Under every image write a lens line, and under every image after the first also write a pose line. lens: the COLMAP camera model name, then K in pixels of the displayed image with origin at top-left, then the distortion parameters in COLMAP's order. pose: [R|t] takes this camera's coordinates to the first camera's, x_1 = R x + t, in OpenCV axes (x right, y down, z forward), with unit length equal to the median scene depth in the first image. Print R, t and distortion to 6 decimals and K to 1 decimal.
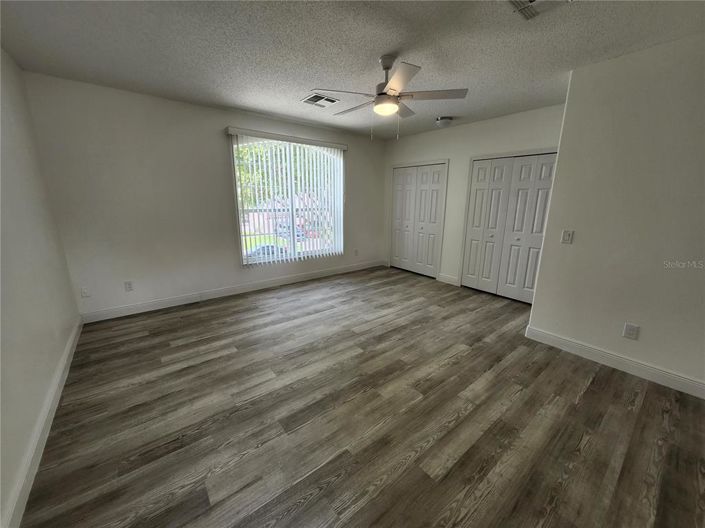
lens RADIAL K [[280.2, 0, 351.7], [0, 280.2, 264.3], [0, 0, 1]] dist [-0.004298, 0.000588]
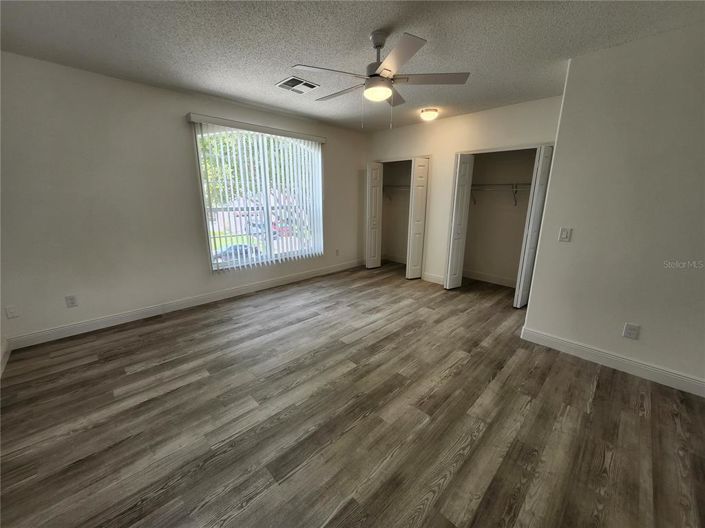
lens RADIAL K [[280.2, 0, 353.6], [0, 280.2, 263.7], [0, 0, 1]] dist [-0.004298, 0.000588]
pose [[0.994592, -0.027578, 0.100130, -0.055625], [0.026570, 0.999582, 0.011382, -0.031702], [-0.100402, -0.008660, 0.994909, 0.125516]]
